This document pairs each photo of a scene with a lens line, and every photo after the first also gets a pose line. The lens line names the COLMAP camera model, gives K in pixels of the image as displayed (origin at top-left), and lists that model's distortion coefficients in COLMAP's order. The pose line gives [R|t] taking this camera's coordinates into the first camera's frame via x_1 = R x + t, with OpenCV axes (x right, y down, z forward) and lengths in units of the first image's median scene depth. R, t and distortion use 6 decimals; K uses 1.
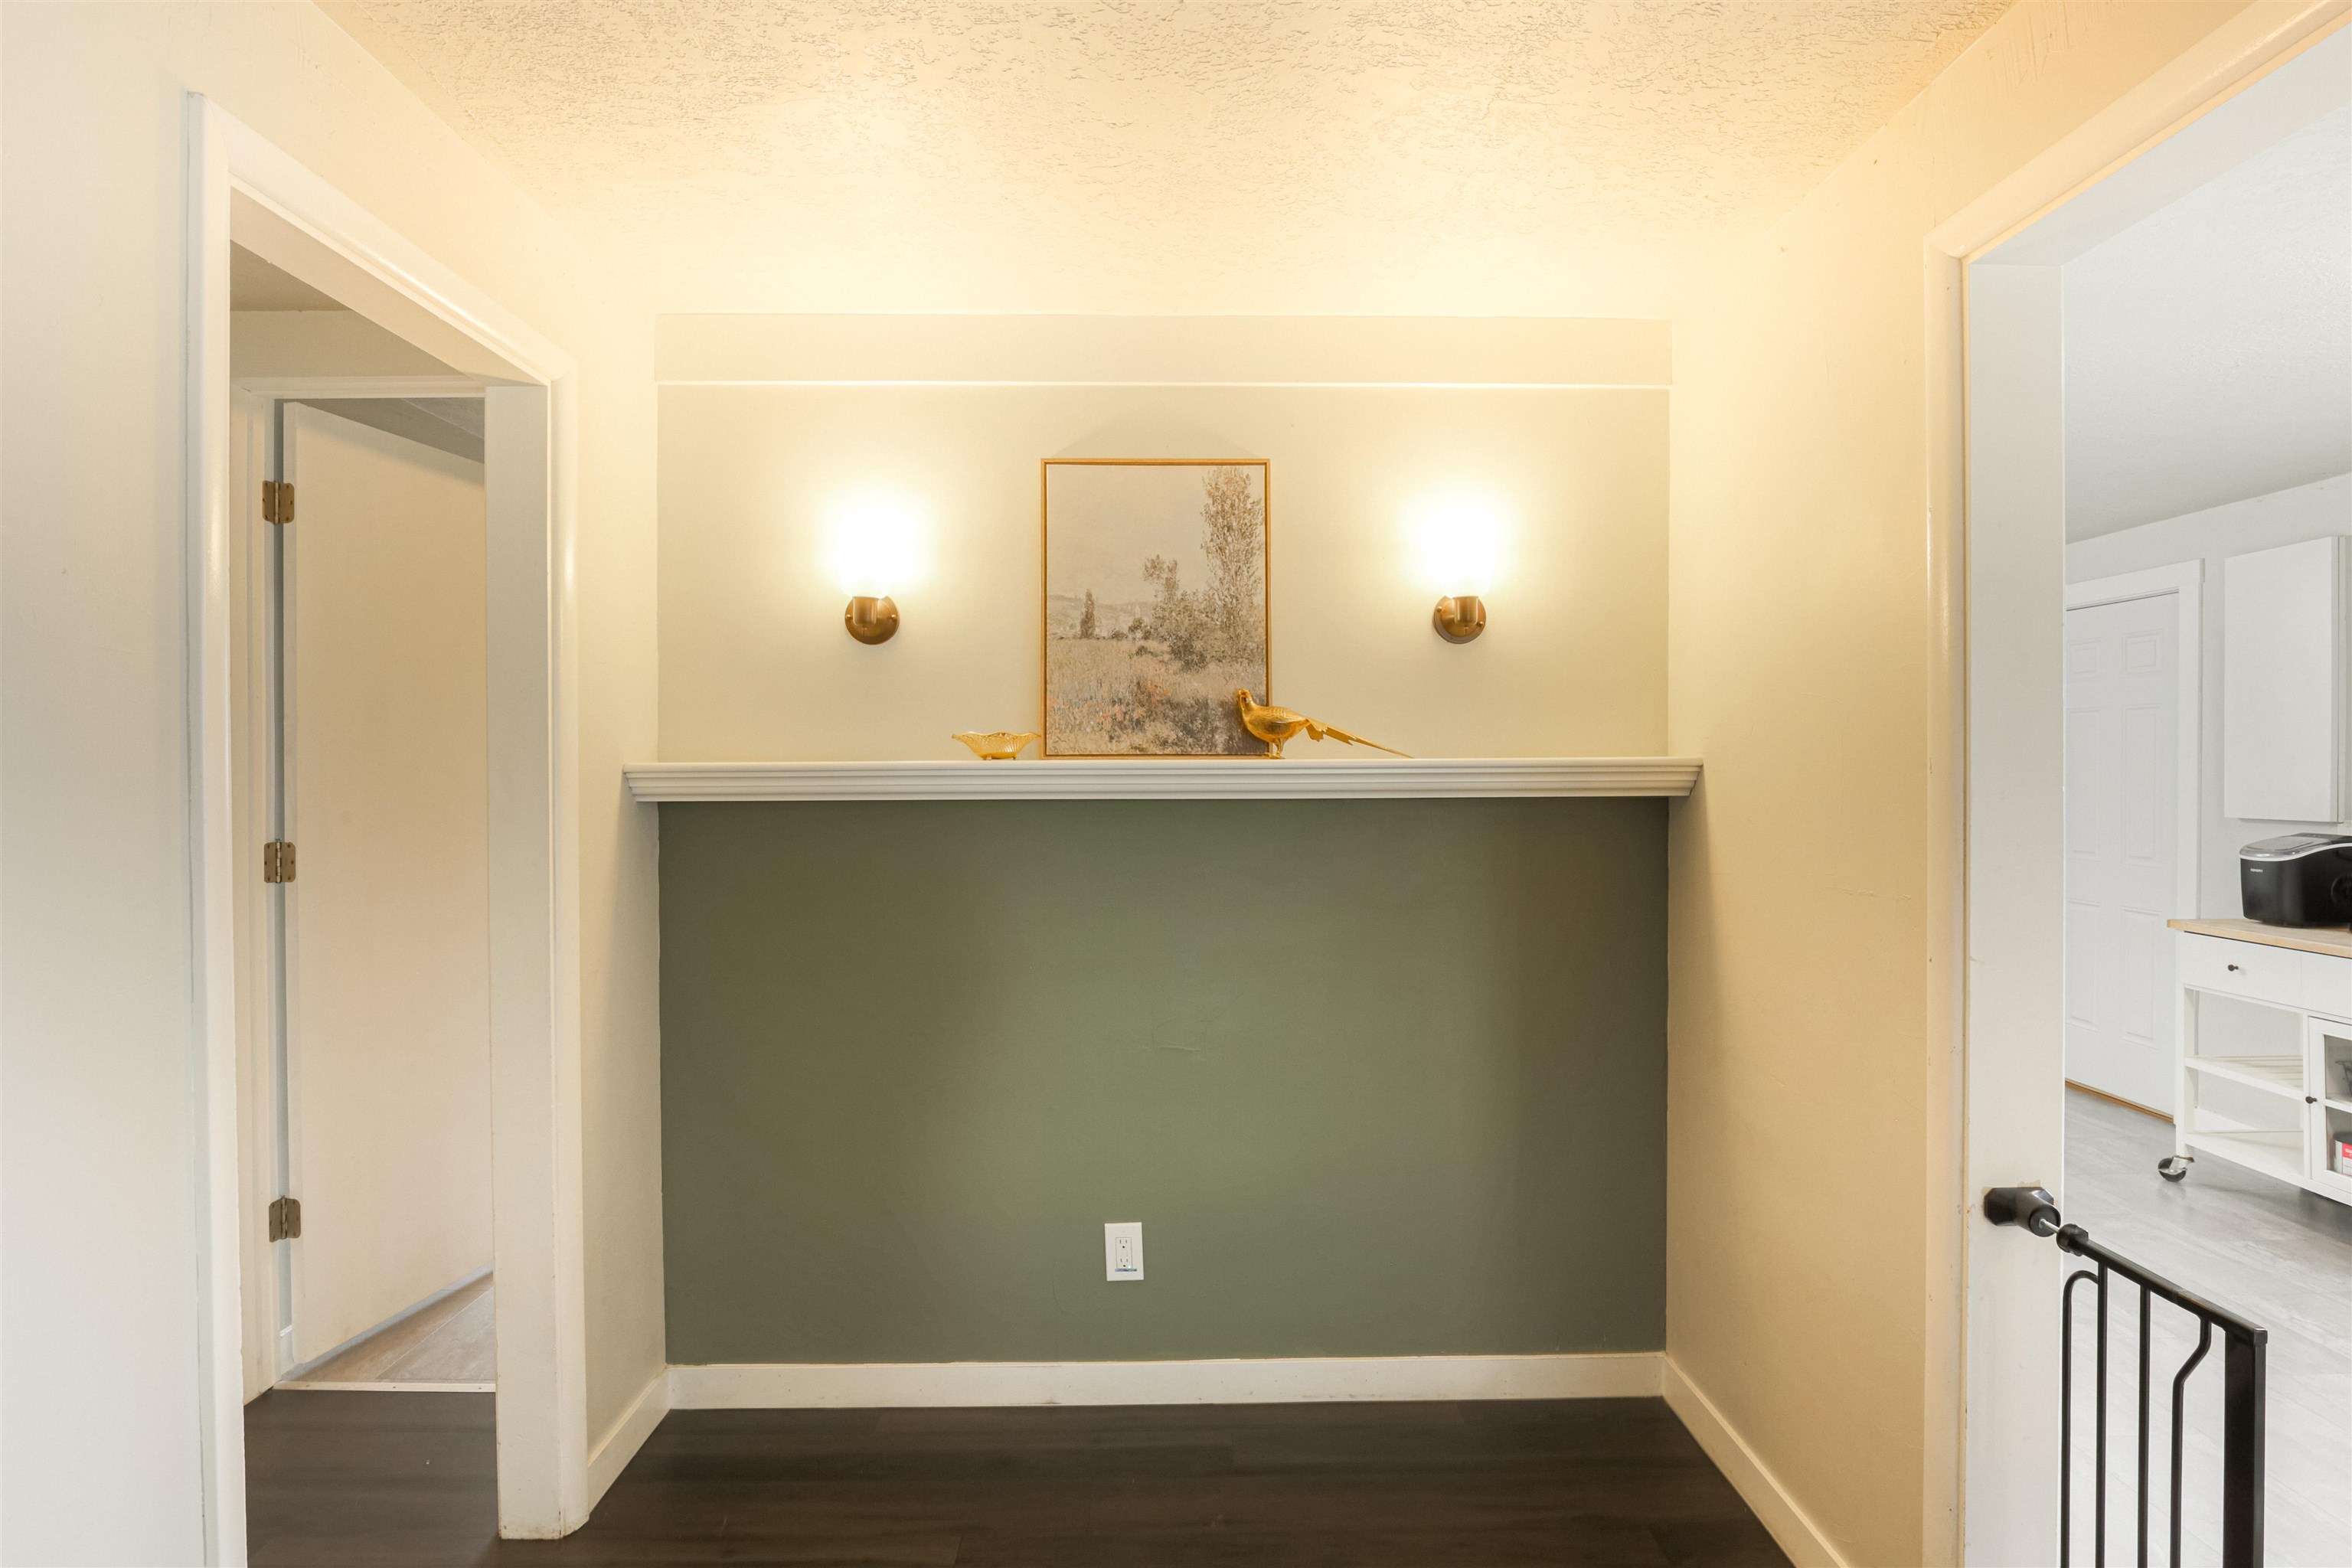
lens RADIAL K [[1198.4, 0, 1173.8], [0, 1198.4, 767.8], [0, 0, 1]] dist [-0.004503, -0.001968]
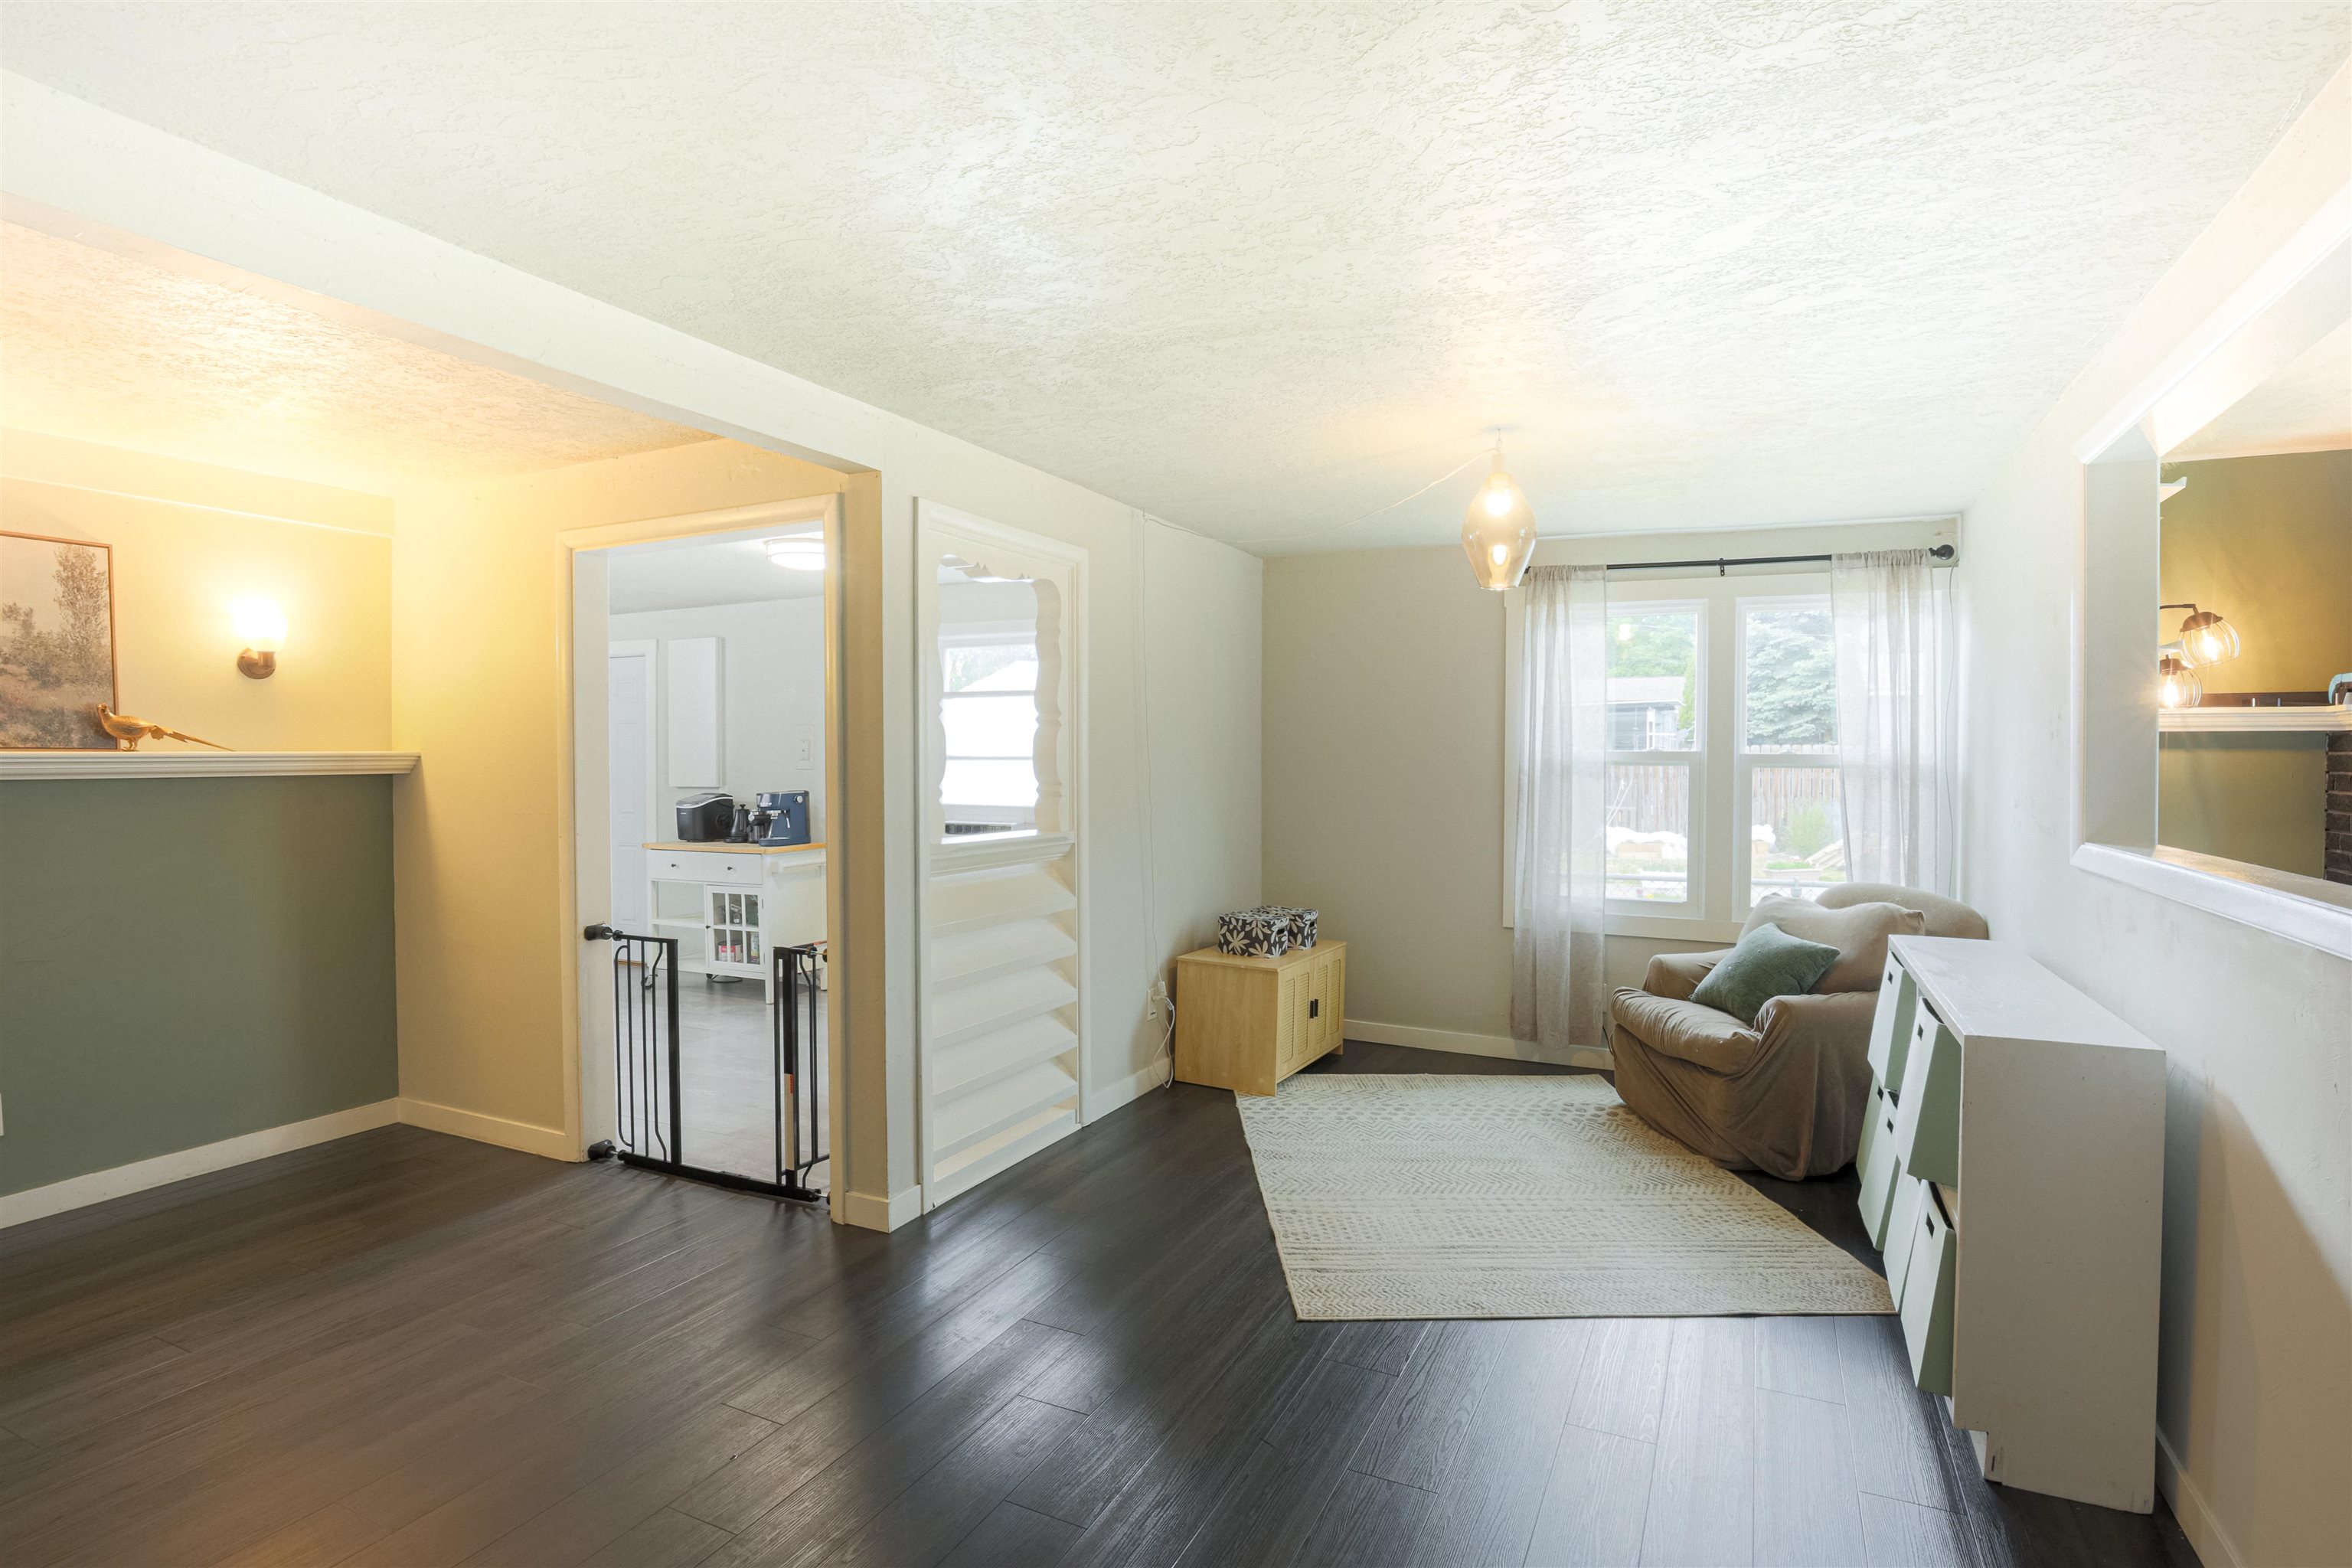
lens RADIAL K [[1093.1, 0, 1189.8], [0, 1093.1, 779.8], [0, 0, 1]] dist [-0.002529, 0.000149]
pose [[0.396229, -0.019341, 0.917948, -0.627980], [0.004080, 0.999805, 0.019304, 0.007158], [-0.918143, -0.003903, 0.396231, -0.733305]]
